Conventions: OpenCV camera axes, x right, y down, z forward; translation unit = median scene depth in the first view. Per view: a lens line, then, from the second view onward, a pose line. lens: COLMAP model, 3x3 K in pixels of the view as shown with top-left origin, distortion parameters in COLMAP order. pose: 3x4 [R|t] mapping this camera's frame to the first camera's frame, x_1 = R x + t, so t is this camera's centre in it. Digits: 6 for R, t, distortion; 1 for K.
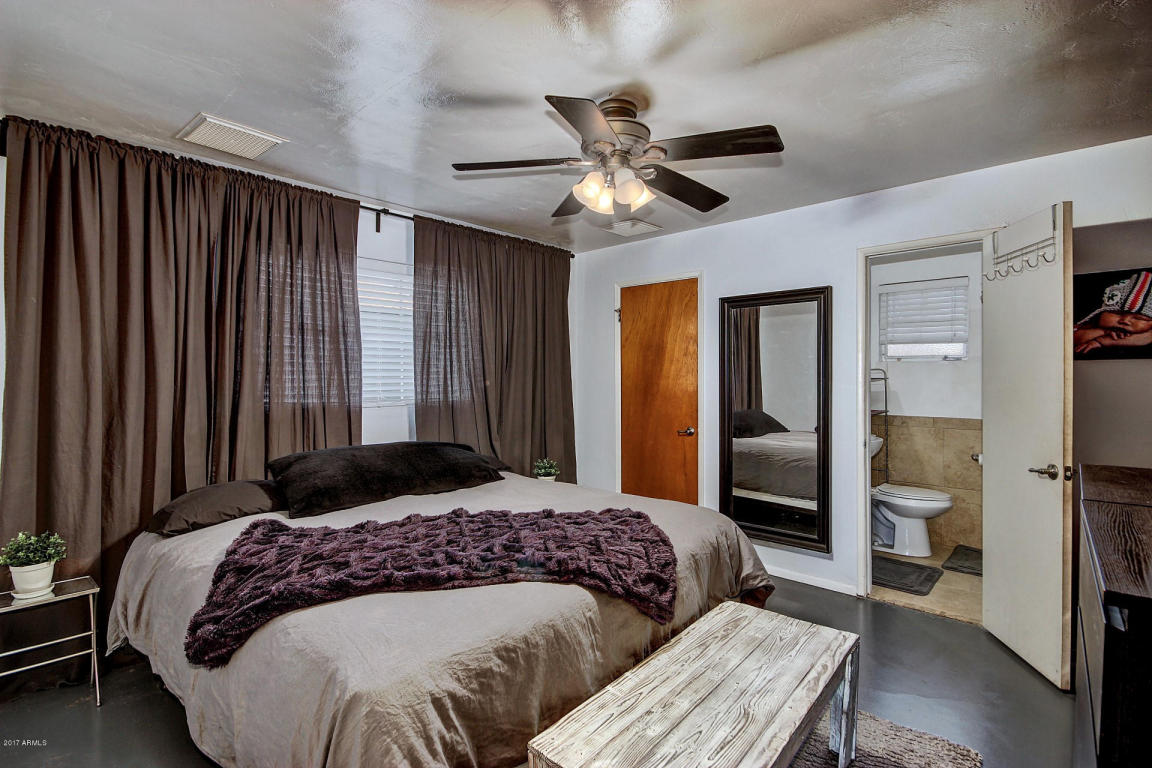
lens RADIAL K [[530.5, 0, 570.4], [0, 530.5, 381.3], [0, 0, 1]] dist [0.001009, -0.000407]
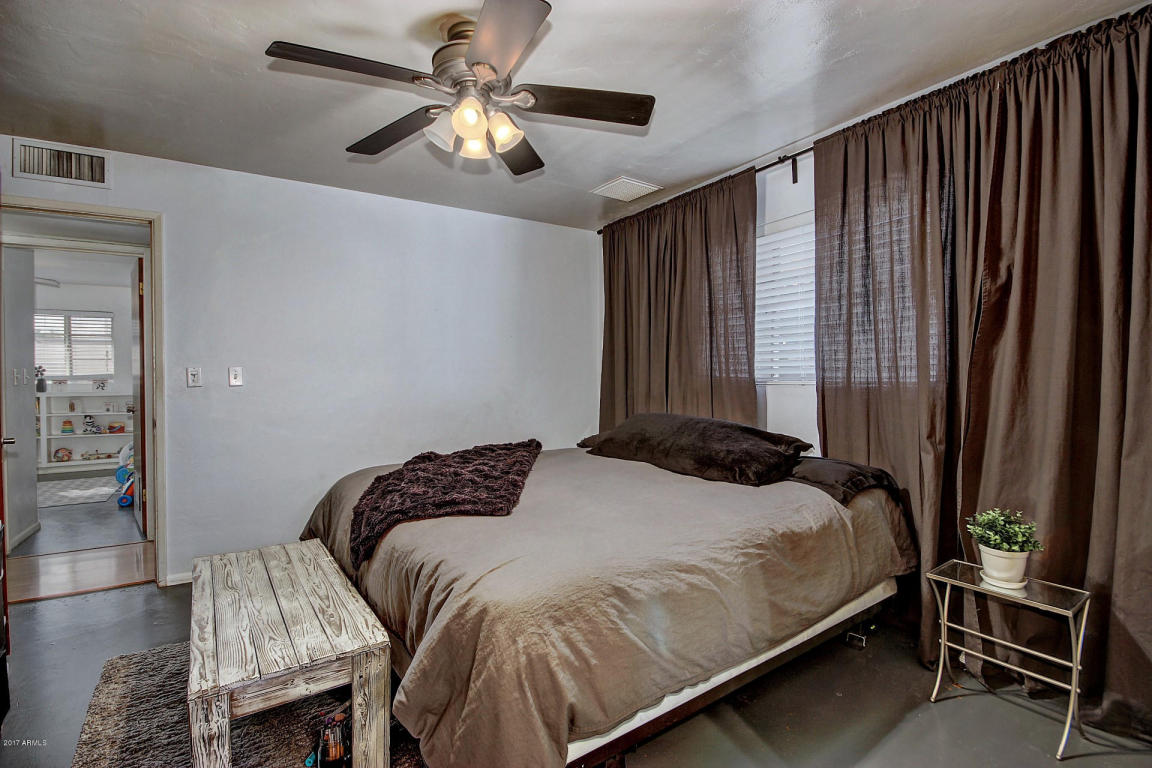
lens RADIAL K [[530.5, 0, 570.4], [0, 530.5, 381.3], [0, 0, 1]] dist [0.001009, -0.000407]
pose [[-0.243678, 0.012993, -0.969769, 1.339387], [-0.005880, 0.999872, 0.014874, 0.072029], [0.969838, 0.009327, -0.243570, 2.028990]]
